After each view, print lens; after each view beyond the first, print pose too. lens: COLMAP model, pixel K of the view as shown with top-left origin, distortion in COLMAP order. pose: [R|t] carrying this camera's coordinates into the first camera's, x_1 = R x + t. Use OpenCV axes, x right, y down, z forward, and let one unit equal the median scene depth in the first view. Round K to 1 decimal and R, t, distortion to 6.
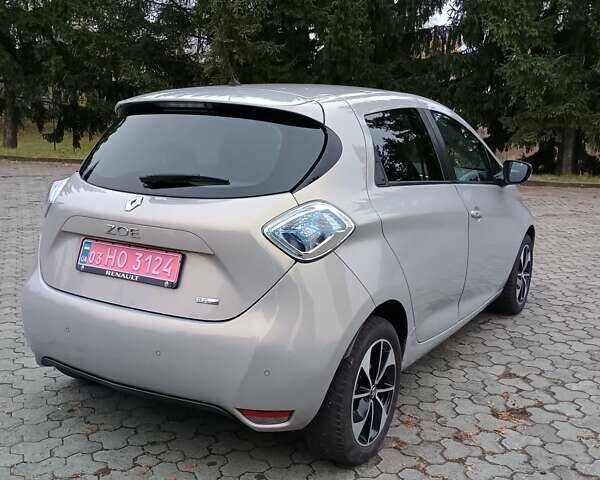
lens RADIAL K [[686.1, 0, 300.0], [0, 686.1, 242.0], [0, 0, 1]] dist [0.035003, 0.000000]
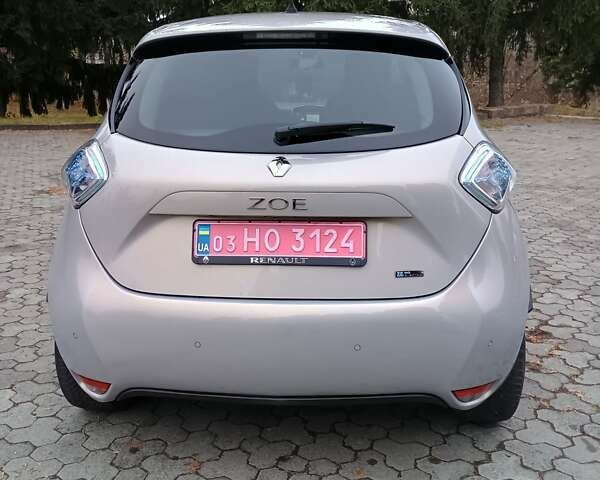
lens RADIAL K [[686.1, 0, 297.5], [0, 686.1, 238.5], [0, 0, 1]] dist [0.035003, 0.000000]
pose [[0.885121, -0.142013, 0.443162, -0.561305], [0.109635, 0.989129, 0.097999, -0.047688], [-0.452262, -0.038155, 0.891069, 0.297120]]
